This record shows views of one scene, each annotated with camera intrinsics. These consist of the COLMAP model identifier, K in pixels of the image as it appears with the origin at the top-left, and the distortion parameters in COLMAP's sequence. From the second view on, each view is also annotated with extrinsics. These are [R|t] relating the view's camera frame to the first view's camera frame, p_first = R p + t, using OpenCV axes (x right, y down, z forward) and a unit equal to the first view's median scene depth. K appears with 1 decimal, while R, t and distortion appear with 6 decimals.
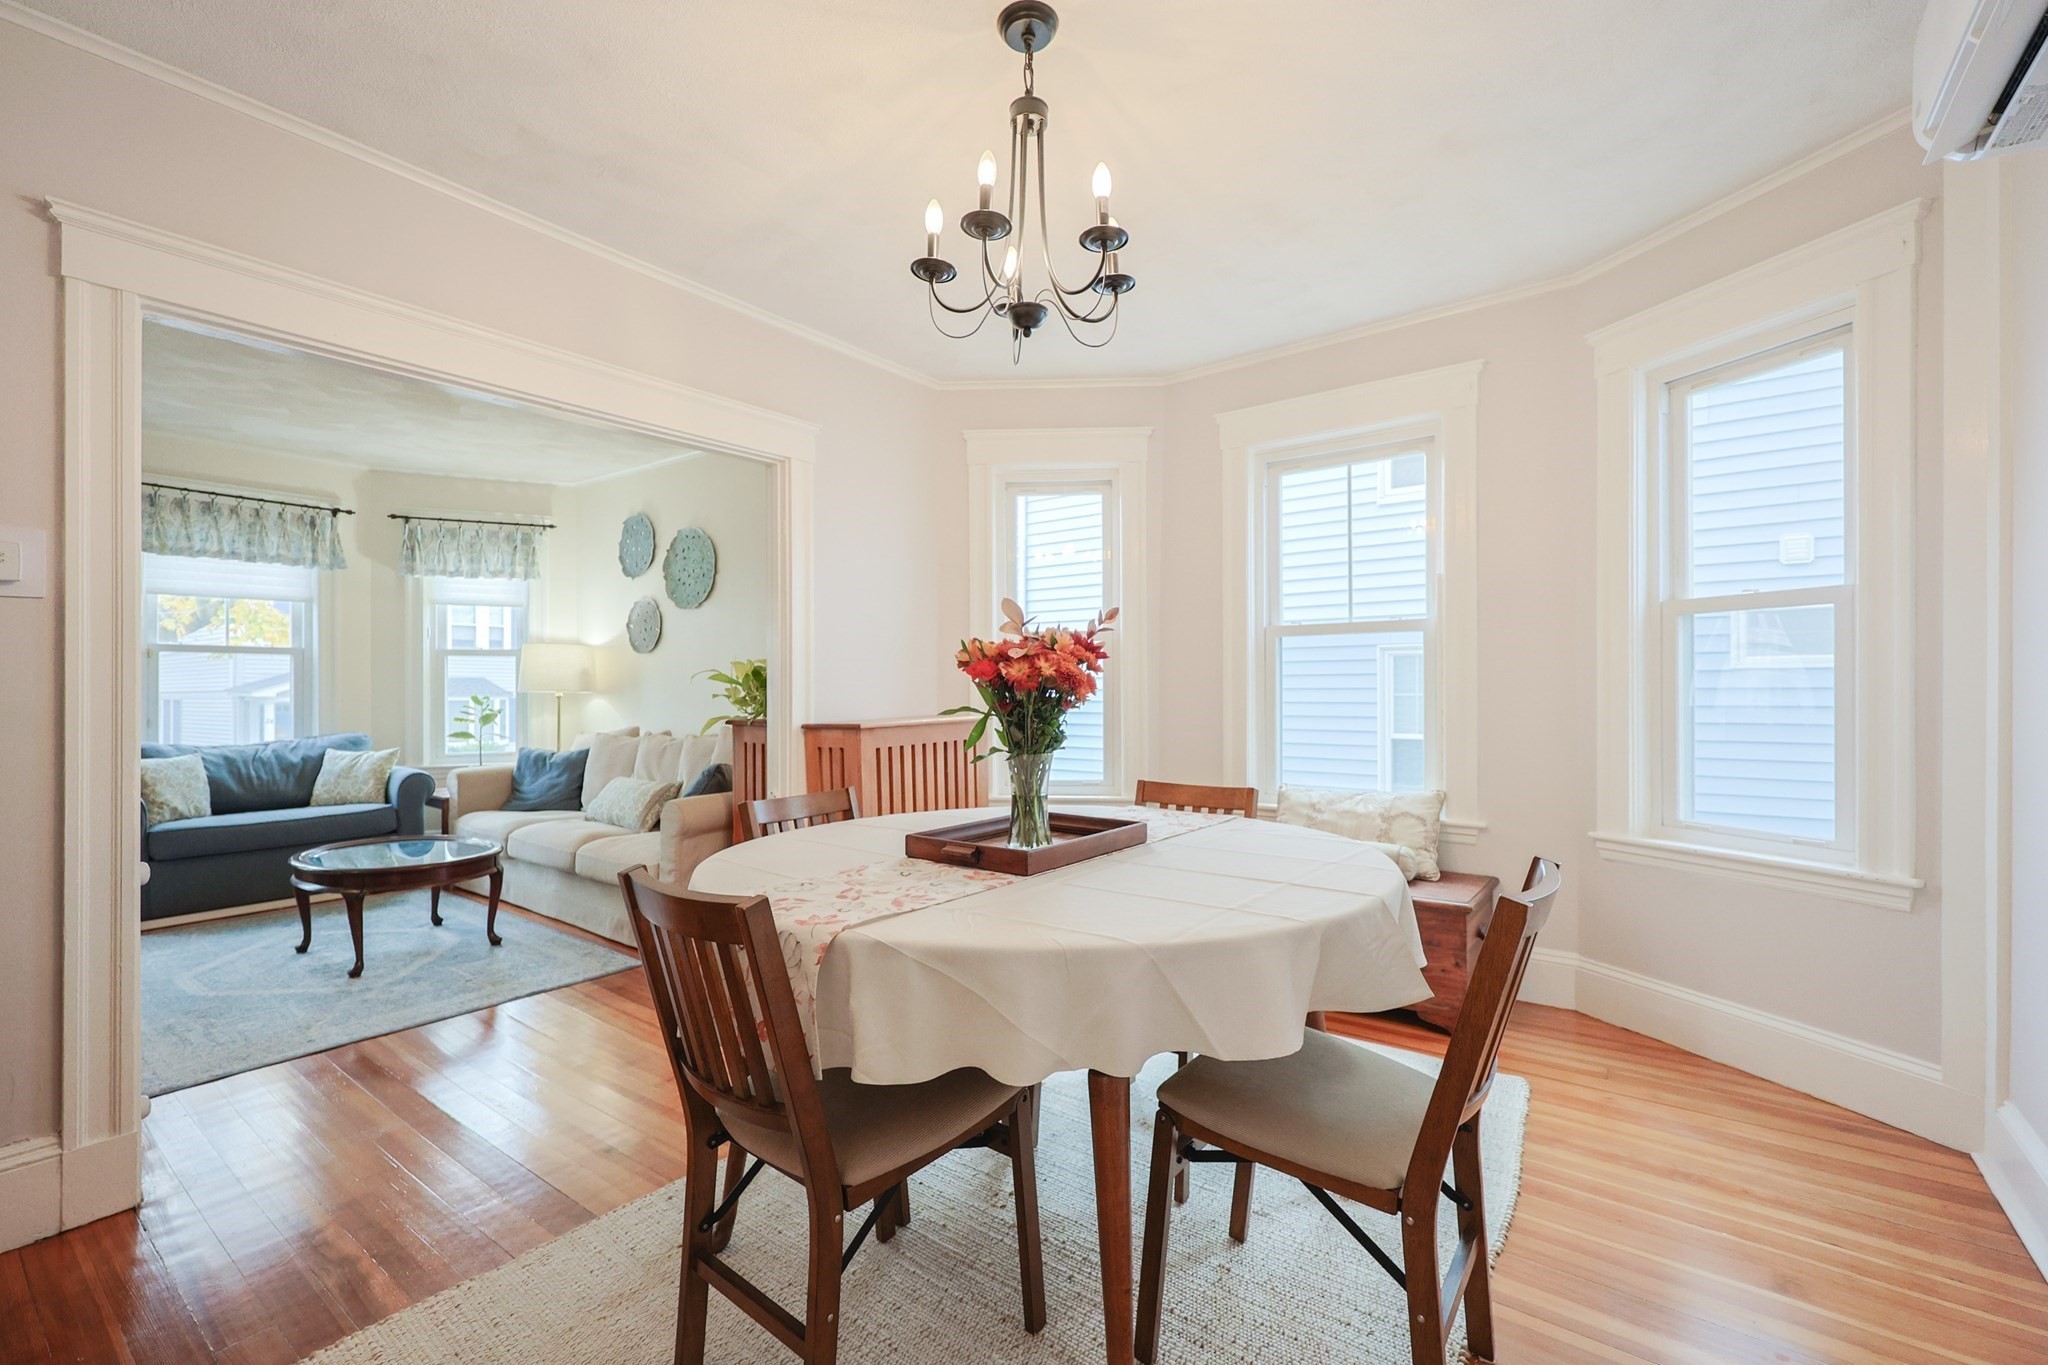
lens RADIAL K [[864.3, 0, 1028.5], [0, 864.3, 686.4], [0, 0, 1]] dist [0.003151, 0.000537]
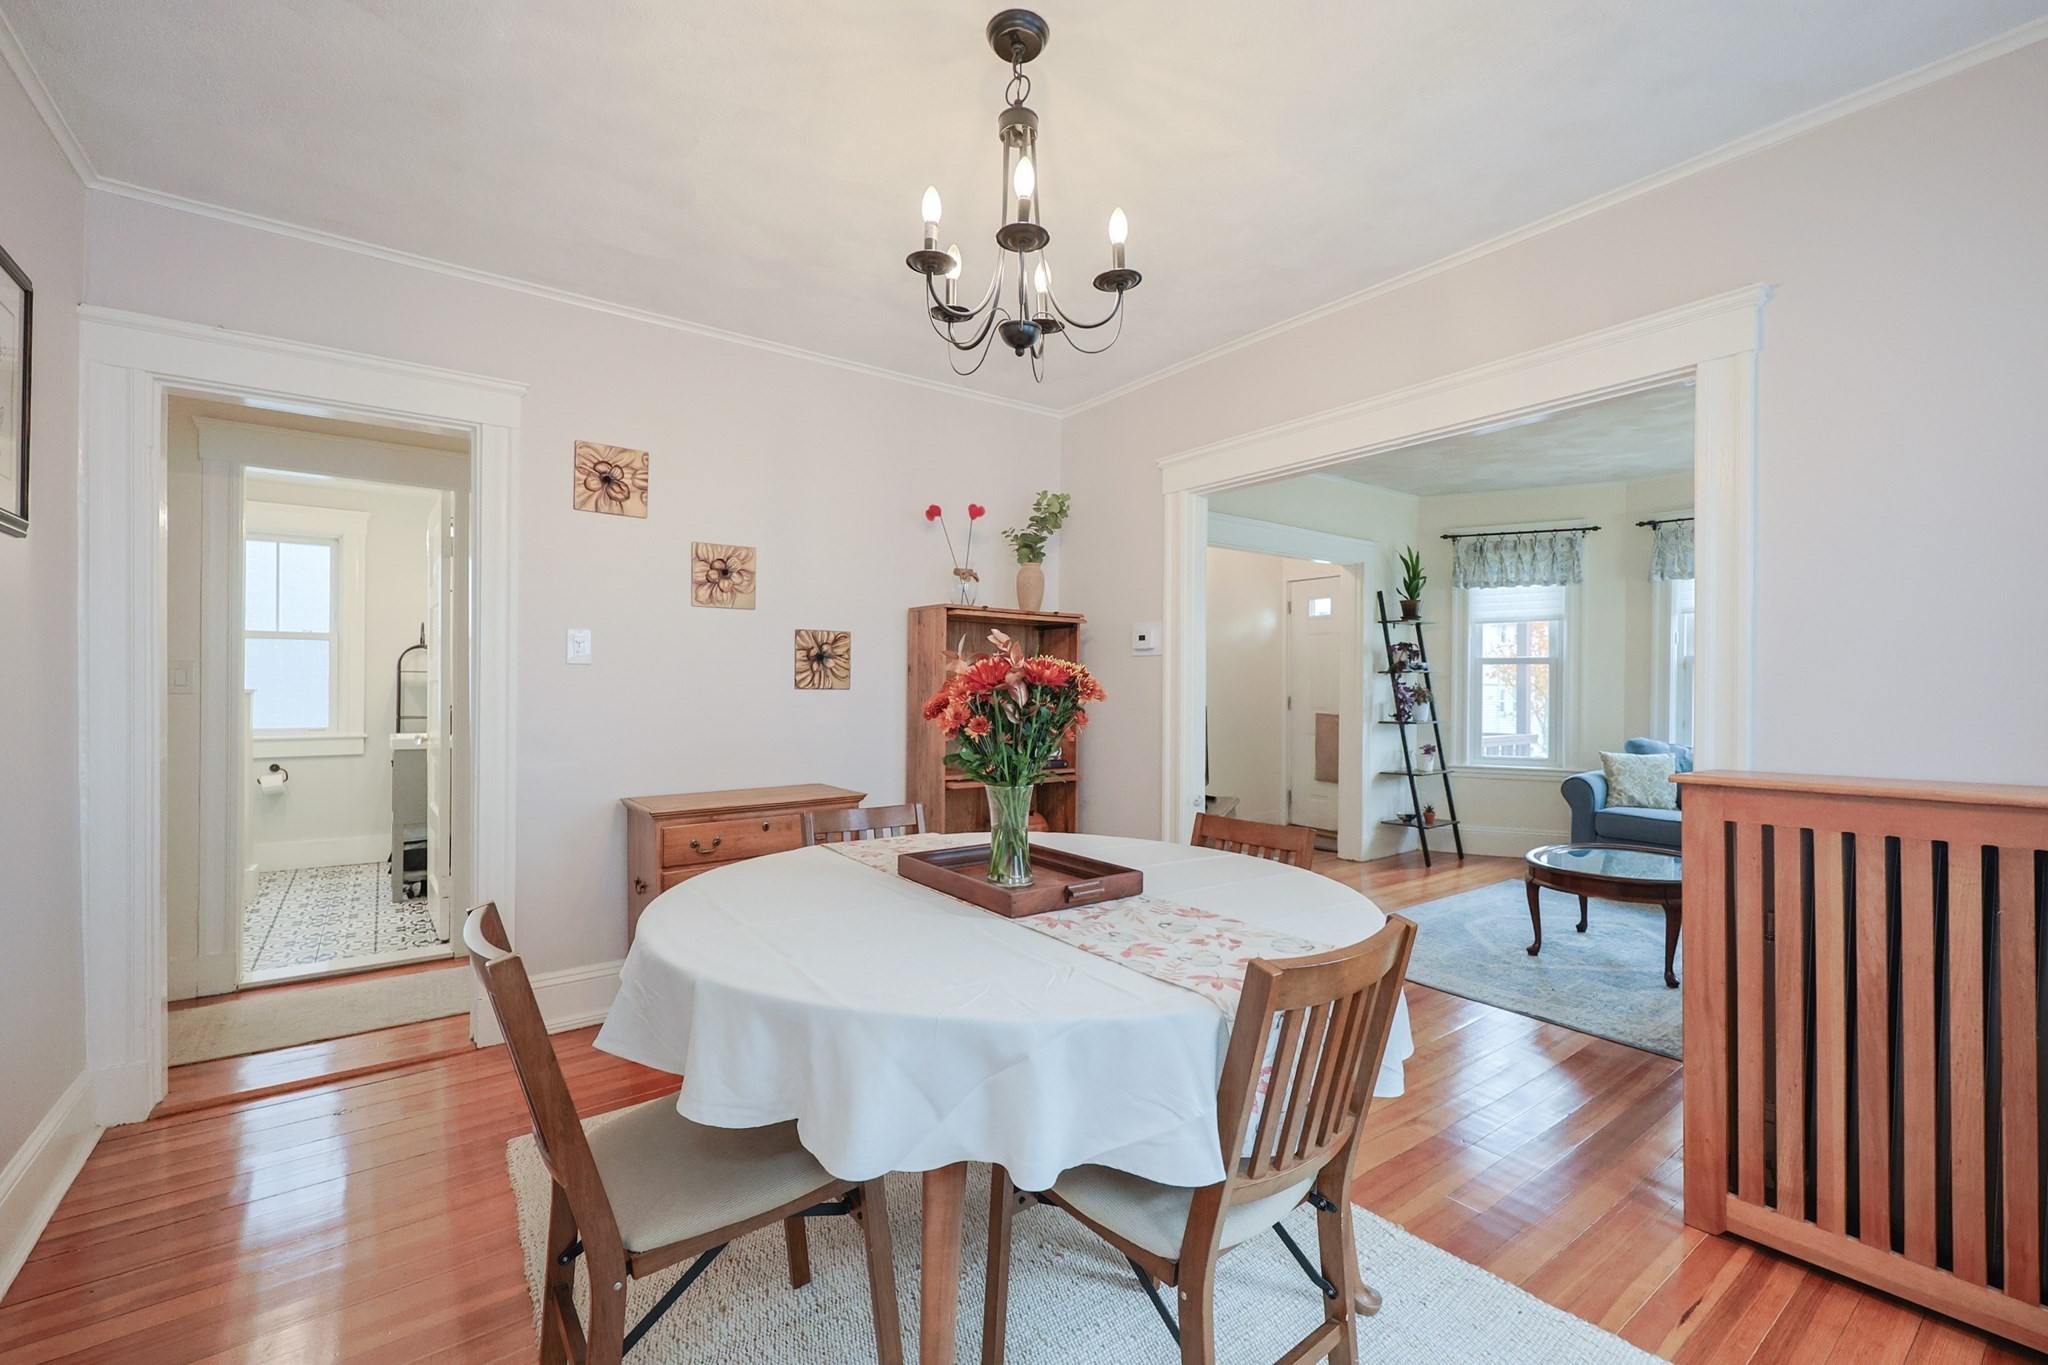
lens RADIAL K [[880.1, 0, 1020.8], [0, 880.1, 687.3], [0, 0, 1]] dist [0.001490, 0.000217]
pose [[-0.292827, 0.006674, -0.956142, 0.351031], [-0.000967, 0.999973, 0.007276, -0.014826], [0.956165, 0.003055, -0.292812, 0.473360]]
